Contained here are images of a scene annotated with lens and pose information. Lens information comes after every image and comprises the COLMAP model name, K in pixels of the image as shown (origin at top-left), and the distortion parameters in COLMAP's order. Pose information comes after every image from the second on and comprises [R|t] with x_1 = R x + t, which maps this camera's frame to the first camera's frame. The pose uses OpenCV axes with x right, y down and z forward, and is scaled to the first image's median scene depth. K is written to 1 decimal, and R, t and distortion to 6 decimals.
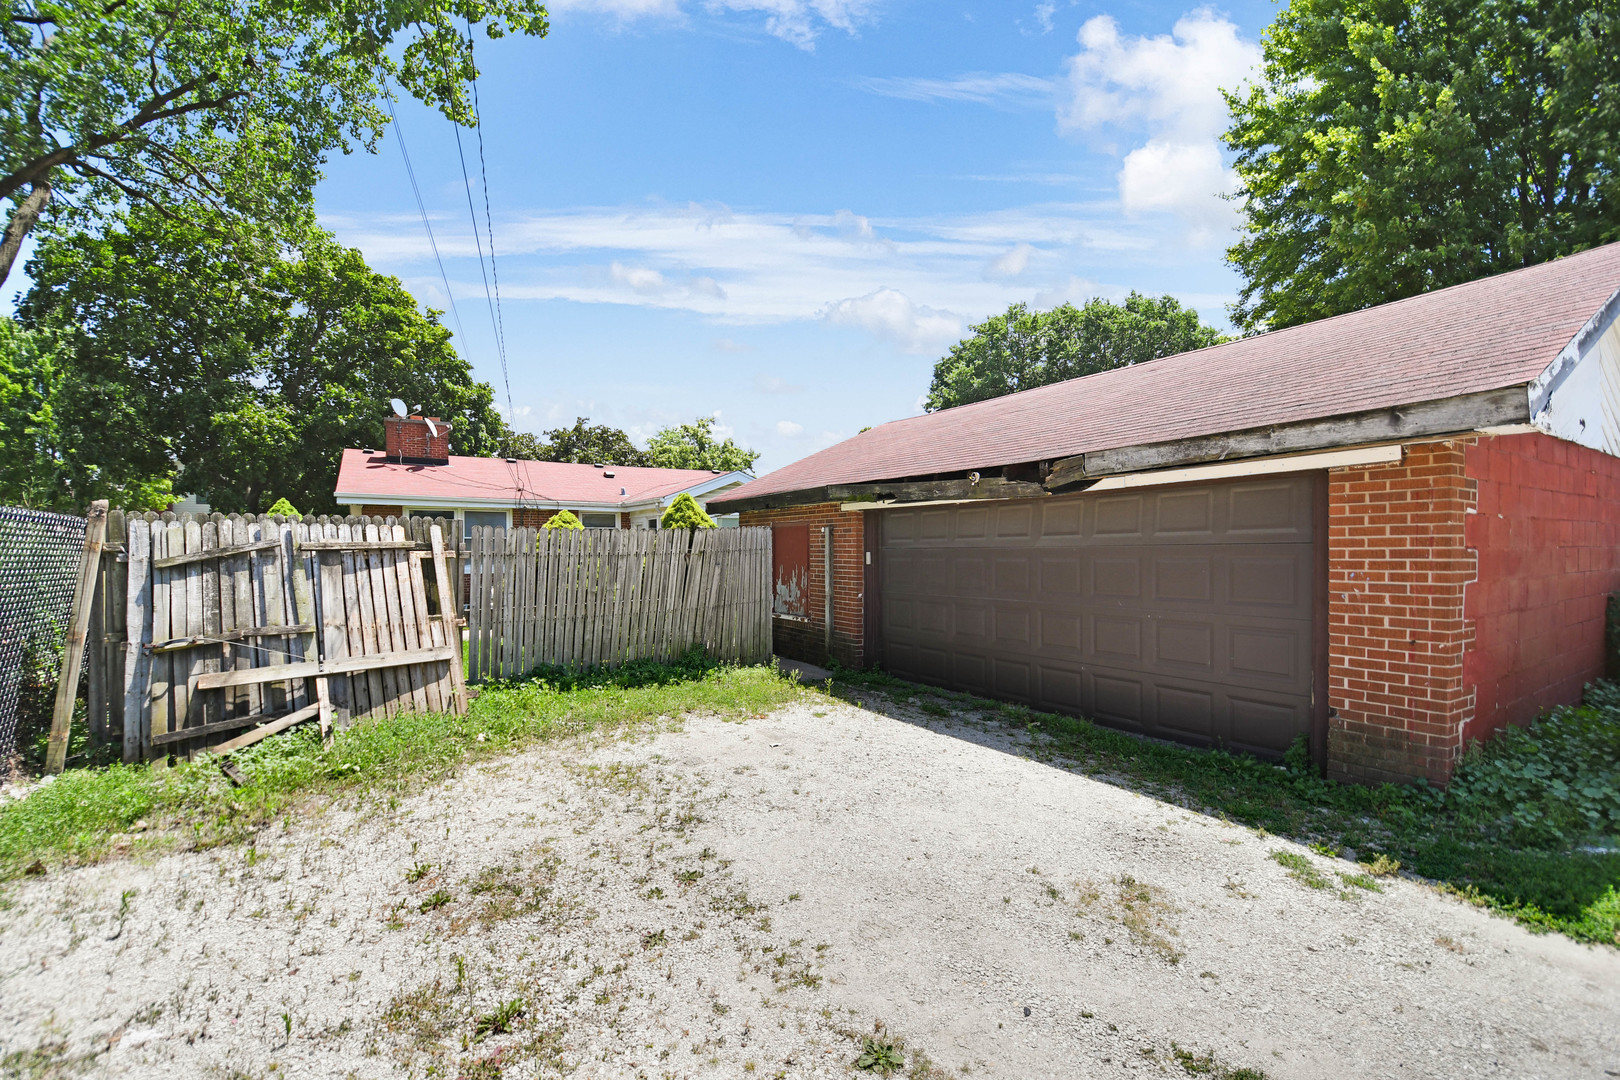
lens RADIAL K [[716.7, 0, 808.6], [0, 716.7, 542.3], [0, 0, 1]] dist [0.000669, -0.000486]
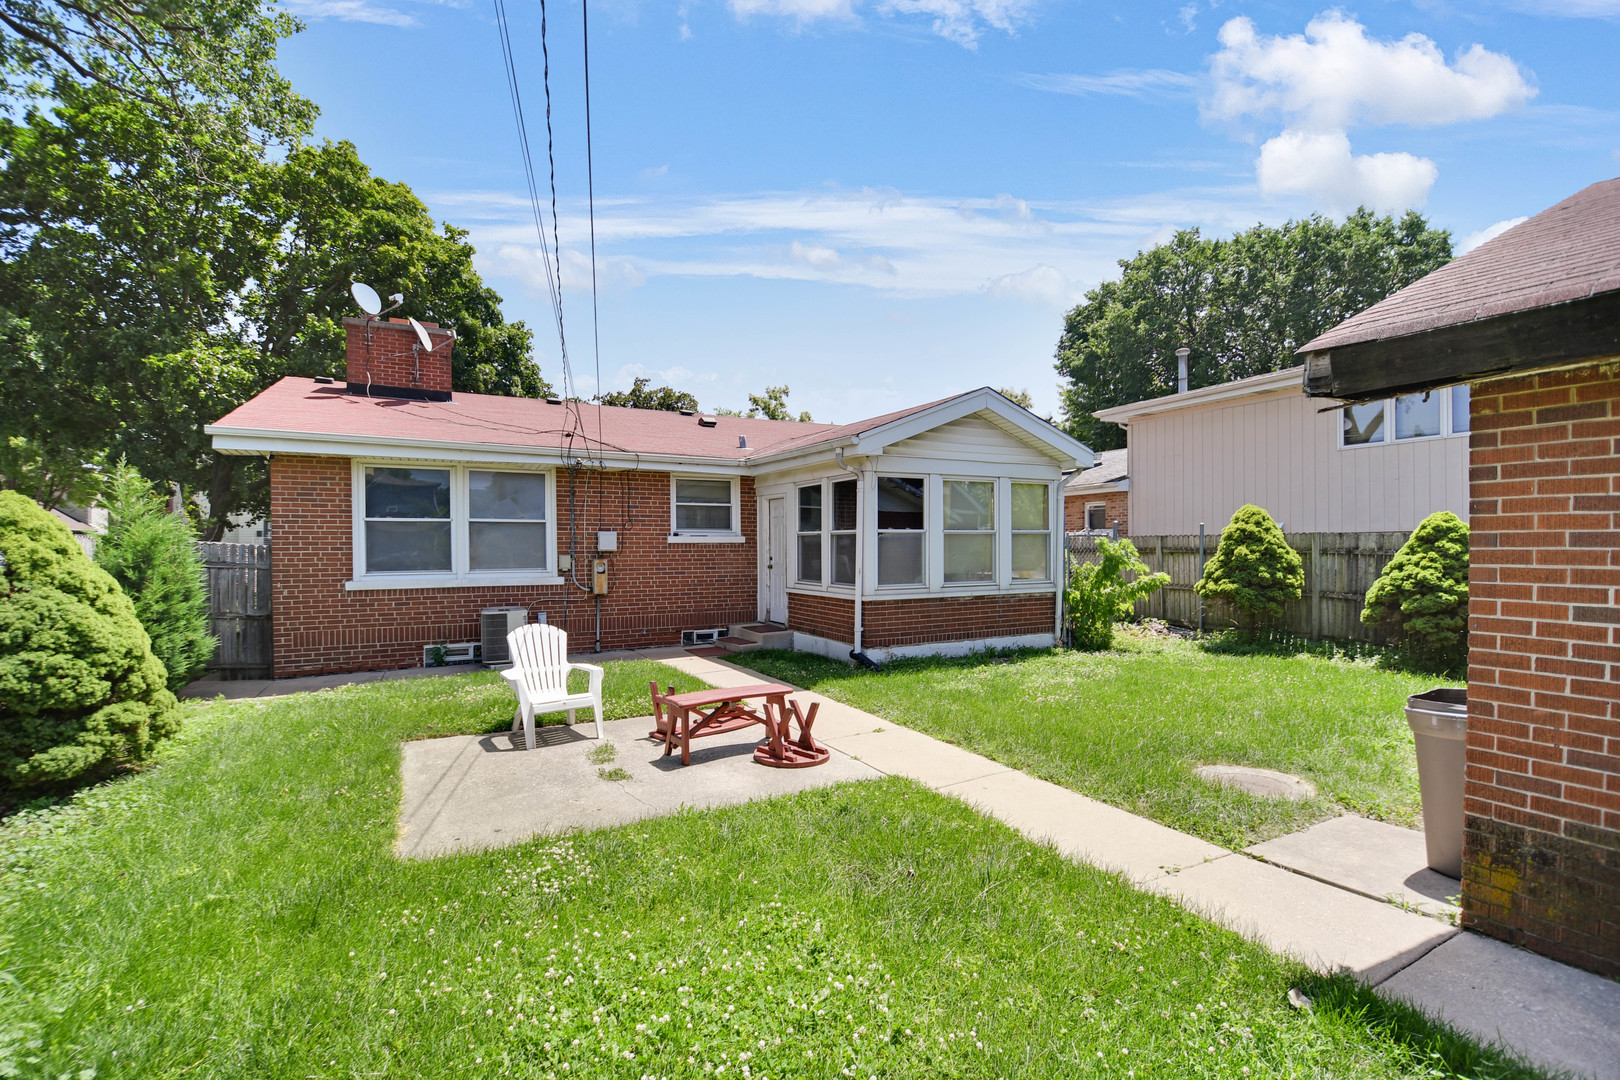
lens RADIAL K [[716.7, 0, 809.8], [0, 716.7, 542.5], [0, 0, 1]] dist [0.000669, -0.000486]
pose [[0.998691, -0.000091, -0.051158, -0.110550], [0.000512, 0.999966, 0.008217, 0.003687], [0.051155, -0.008233, 0.998657, 0.267208]]
